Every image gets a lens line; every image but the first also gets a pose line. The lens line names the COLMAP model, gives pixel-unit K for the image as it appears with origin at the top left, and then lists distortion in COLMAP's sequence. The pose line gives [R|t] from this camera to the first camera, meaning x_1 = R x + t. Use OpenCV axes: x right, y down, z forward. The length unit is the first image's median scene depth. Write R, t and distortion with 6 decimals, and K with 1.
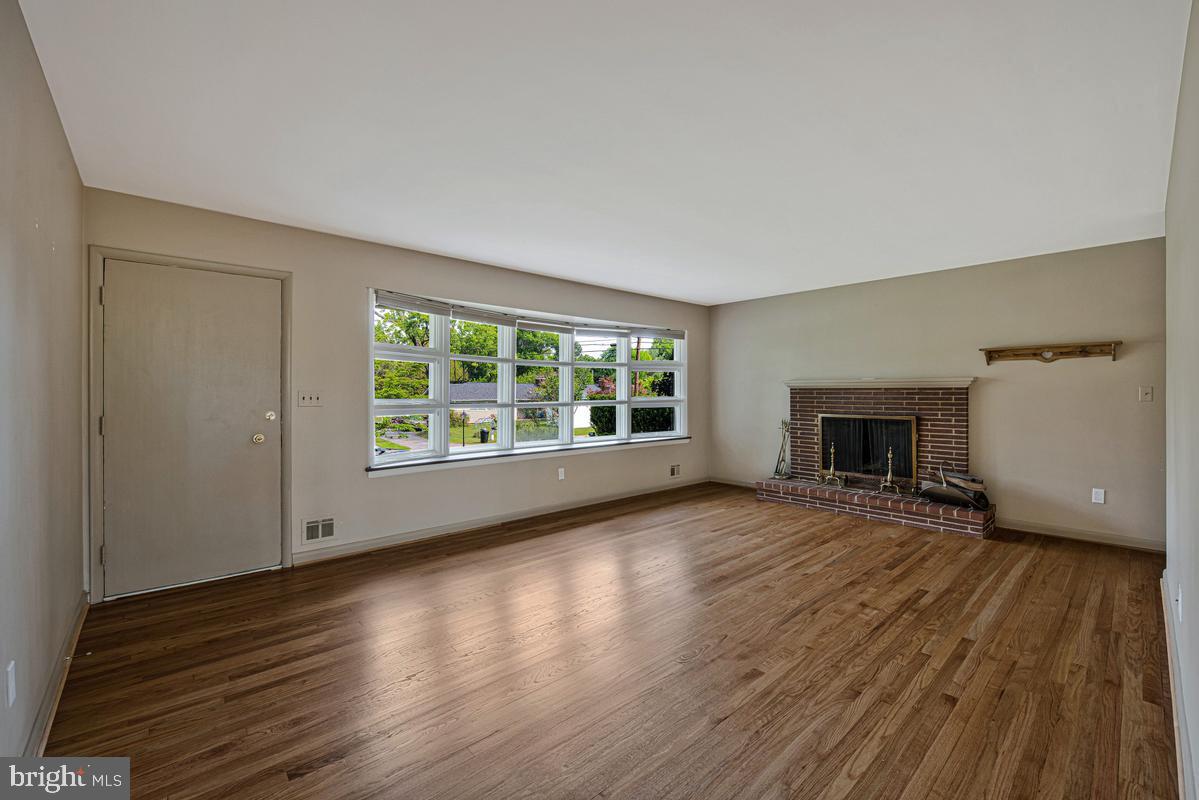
lens RADIAL K [[493.3, 0, 597.4], [0, 493.3, 398.2], [0, 0, 1]] dist [-0.014290, -0.001420]
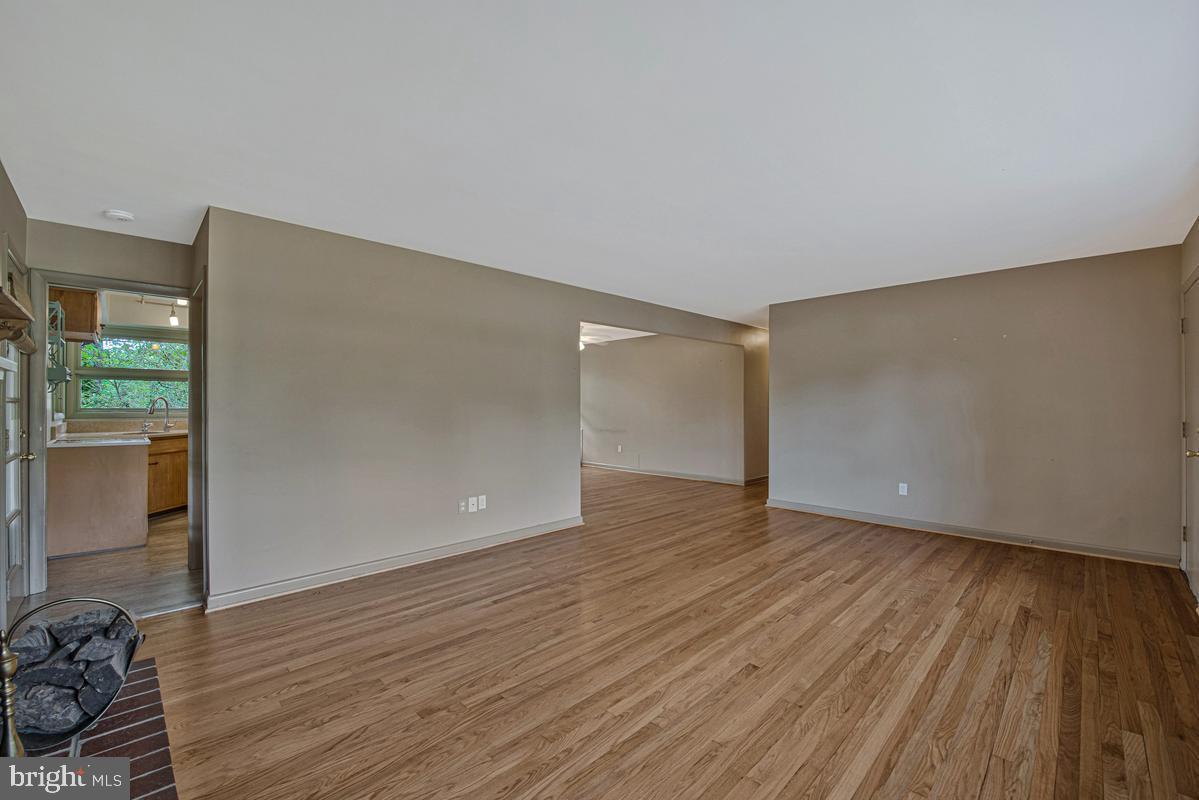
lens RADIAL K [[493.3, 0, 589.9], [0, 493.3, 405.3], [0, 0, 1]] dist [-0.014290, -0.001420]
pose [[-0.999377, 0.000344, -0.035285, 0.361718], [-0.000341, 0.999811, 0.019413, -0.019311], [0.035286, 0.019413, -0.999189, 1.432002]]
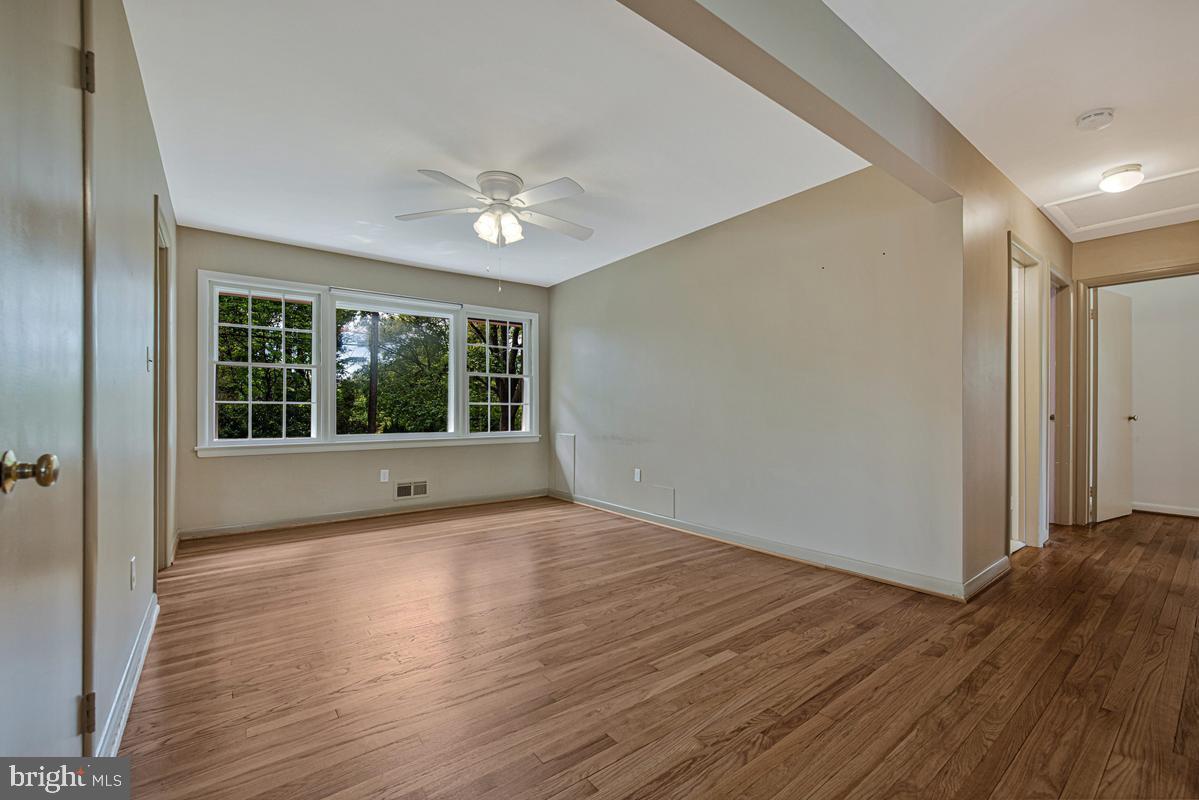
lens RADIAL K [[493.3, 0, 595.4], [0, 493.3, 410.8], [0, 0, 1]] dist [-0.014290, -0.001420]
pose [[-0.996505, 0.000082, 0.083539, 0.158005], [0.001969, 0.999745, 0.022511, 0.047269], [-0.083516, 0.022596, -0.996250, 0.375889]]
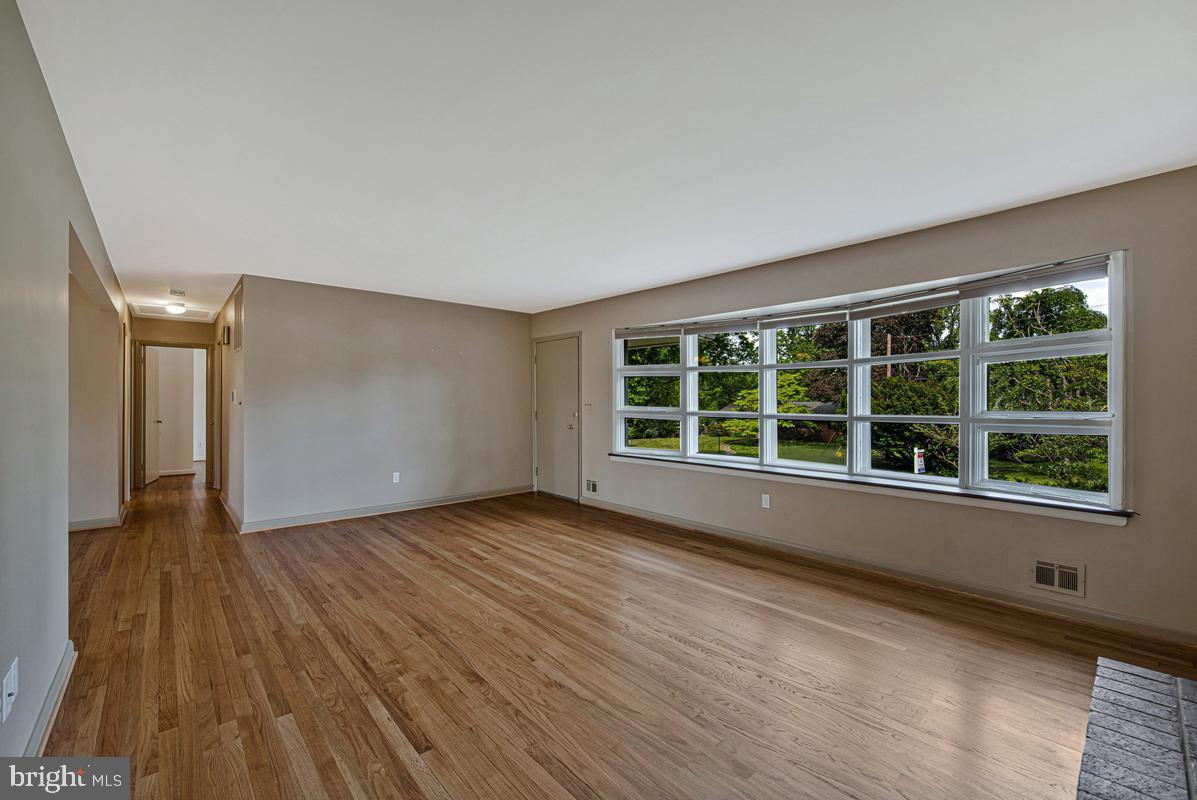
lens RADIAL K [[492.5, 0, 601.1], [0, 492.5, 405.3], [0, 0, 1]] dist [-0.014290, -0.001420]
pose [[0.002434, 0.007416, -0.999970, 0.879480], [-0.015668, 0.999850, 0.007377, -0.009423], [0.999874, 0.015650, 0.002550, 0.855588]]
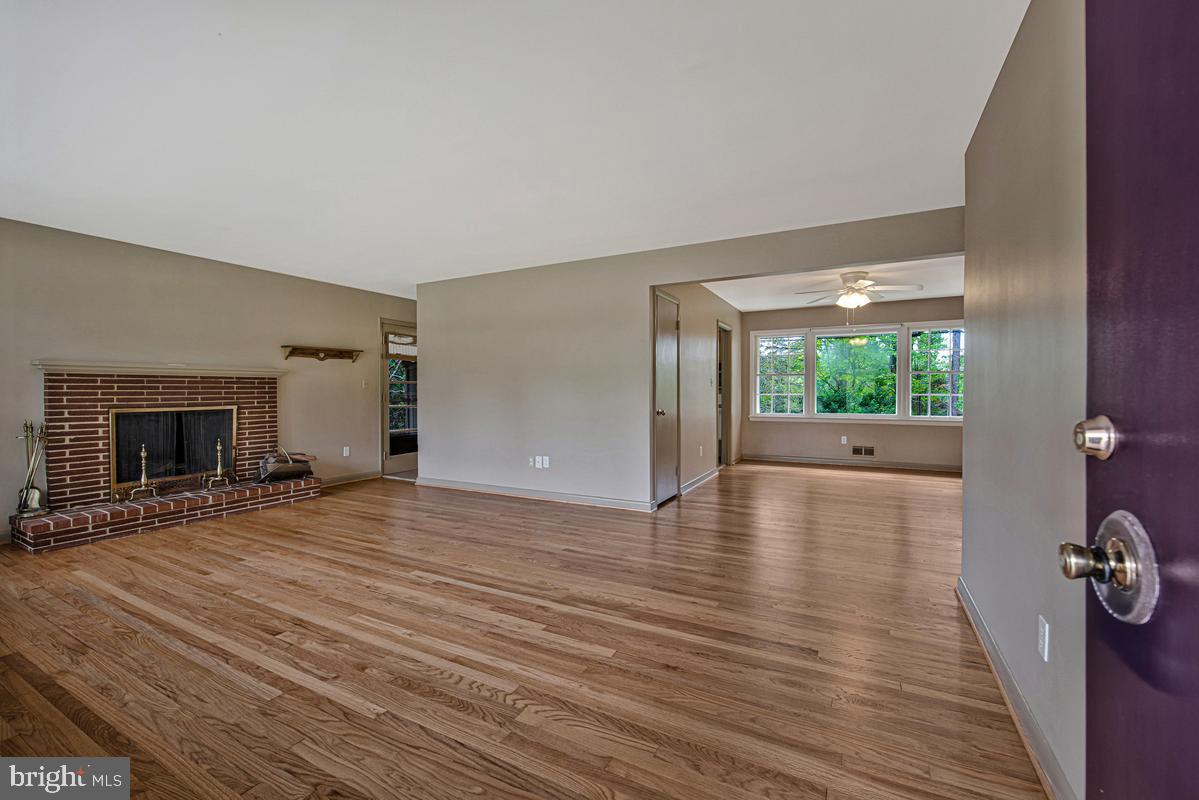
lens RADIAL K [[493.3, 0, 595.1], [0, 493.3, 388.1], [0, 0, 1]] dist [-0.014290, -0.001420]
pose [[-0.336330, 0.007322, 0.941716, -0.619392], [0.018186, 0.999834, -0.001279, 0.018989], [-0.941569, 0.016696, -0.336407, 0.731570]]
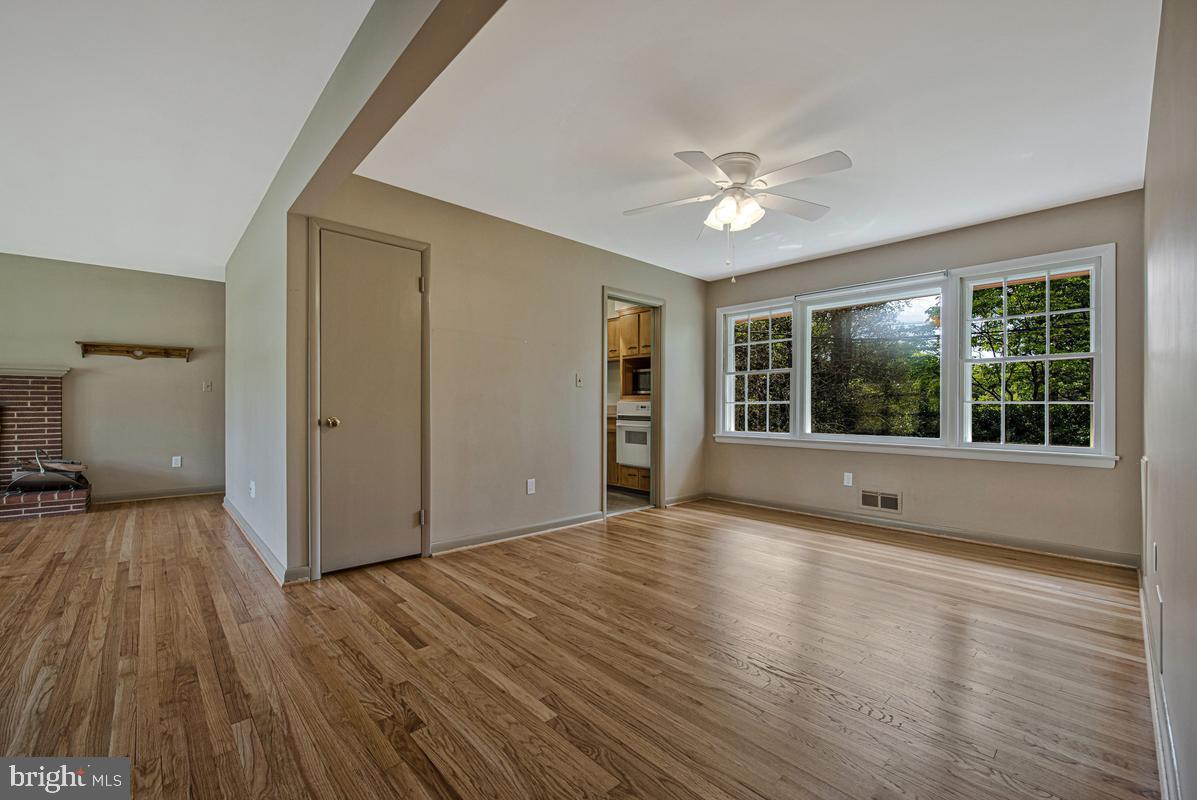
lens RADIAL K [[492.5, 0, 593.3], [0, 492.5, 397.7], [0, 0, 1]] dist [-0.014290, -0.001420]
pose [[-0.010612, 0.017763, 0.999786, -0.306071], [0.010981, 0.999784, -0.017646, 0.056438], [-0.999883, 0.010792, -0.010805, -0.130607]]
